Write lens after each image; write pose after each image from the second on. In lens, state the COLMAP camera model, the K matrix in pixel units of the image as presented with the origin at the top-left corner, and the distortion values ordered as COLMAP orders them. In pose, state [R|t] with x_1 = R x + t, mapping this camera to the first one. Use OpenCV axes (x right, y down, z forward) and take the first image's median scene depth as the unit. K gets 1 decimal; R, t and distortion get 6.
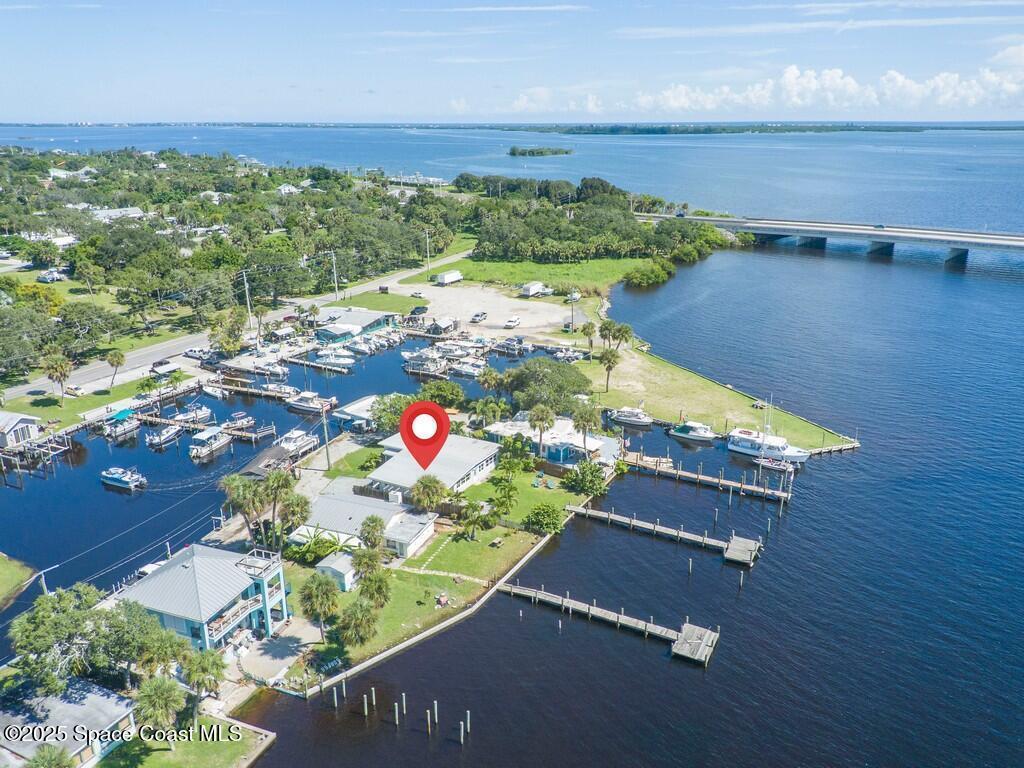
lens RADIAL K [[770.4, 0, 512.0], [0, 770.4, 384.0], [0, 0, 1]] dist [0.063946, -0.075280]
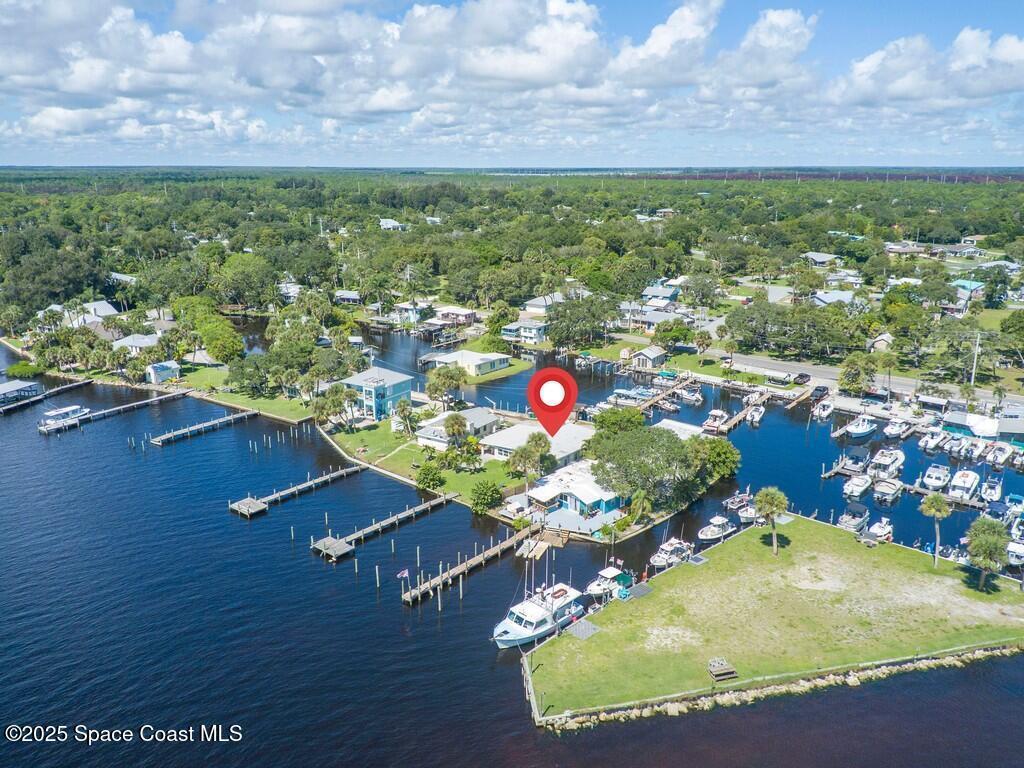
lens RADIAL K [[770.4, 0, 512.0], [0, 770.4, 384.0], [0, 0, 1]] dist [0.063946, -0.075280]
pose [[-0.200441, 0.265521, -0.943039, 0.829711], [-0.315793, 0.893687, 0.318746, -0.286249], [0.927415, 0.361695, -0.095282, 0.857435]]
